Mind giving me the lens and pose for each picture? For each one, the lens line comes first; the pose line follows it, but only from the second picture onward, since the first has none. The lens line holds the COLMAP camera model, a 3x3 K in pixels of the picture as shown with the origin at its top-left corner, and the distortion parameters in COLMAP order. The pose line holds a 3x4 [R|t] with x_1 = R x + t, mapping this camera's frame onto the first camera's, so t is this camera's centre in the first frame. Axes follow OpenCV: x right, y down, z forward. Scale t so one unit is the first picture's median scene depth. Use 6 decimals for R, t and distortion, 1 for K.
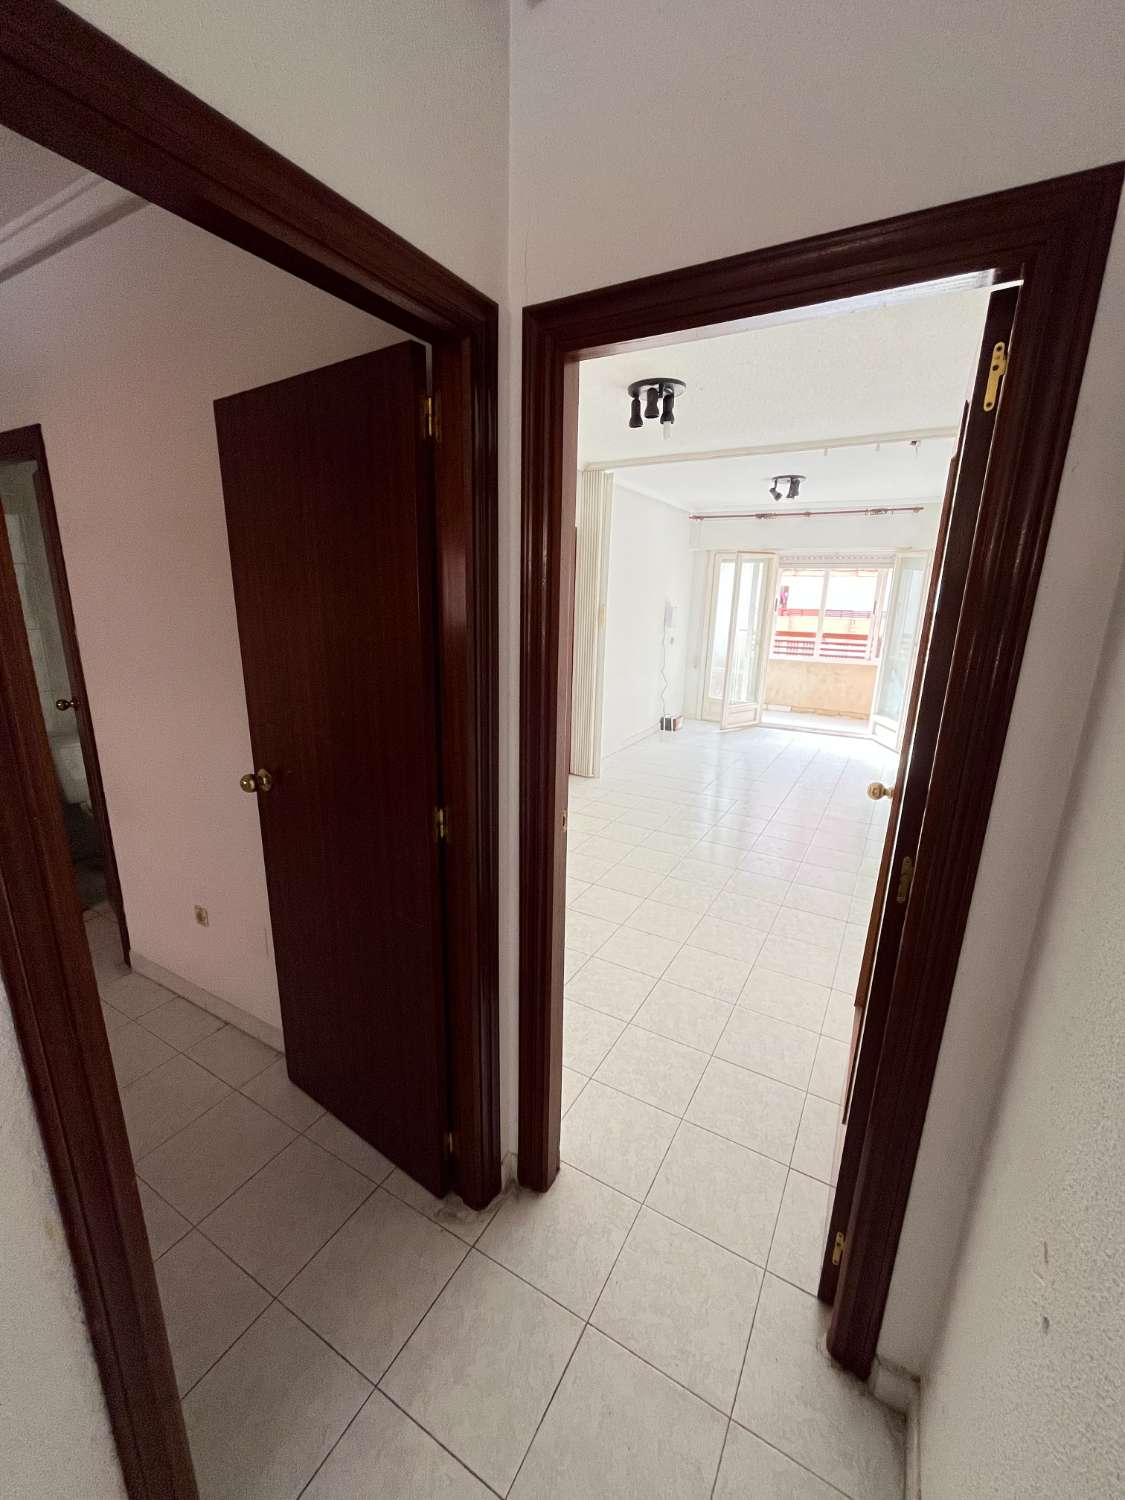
lens RADIAL K [[607.7, 0, 556.8], [0, 607.7, 753.3], [0, 0, 1]] dist [-0.002246, -0.000335]
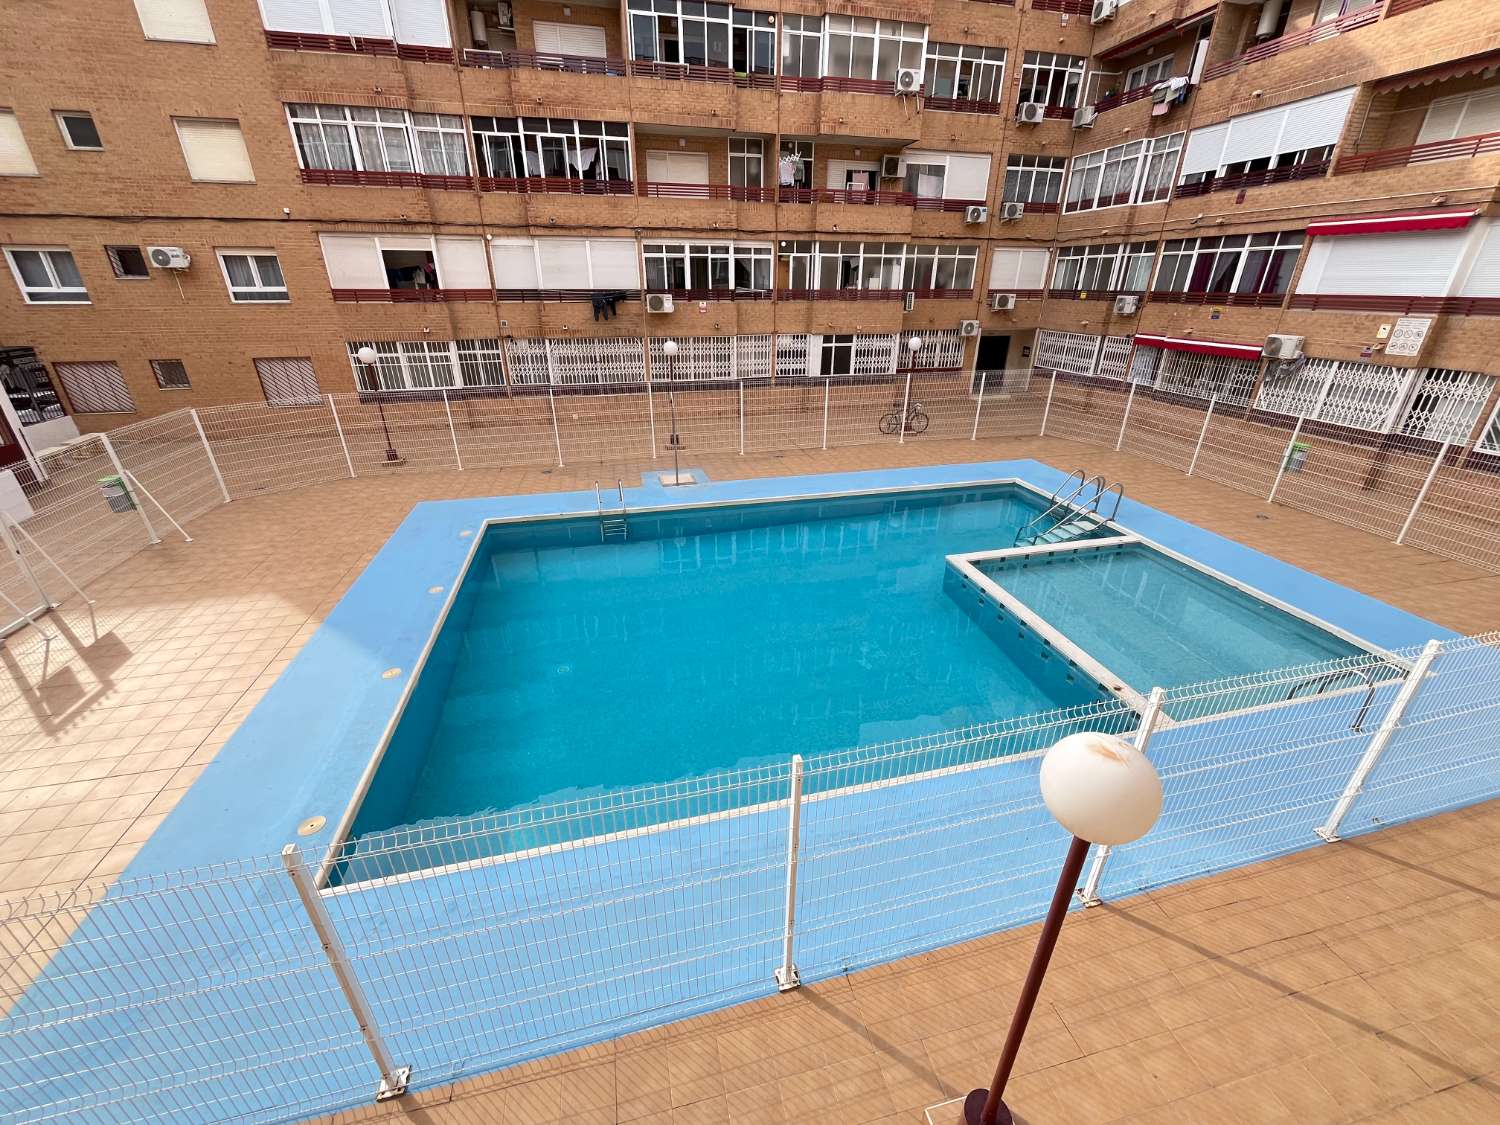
lens RADIAL K [[607.7, 0, 749.5], [0, 607.7, 566.7], [0, 0, 1]] dist [-0.002246, -0.000335]
pose [[0.725421, -0.311628, 0.613720, 0.529139], [0.189838, 0.947639, 0.256791, -0.253784], [-0.661608, -0.069774, 0.746596, 1.134197]]
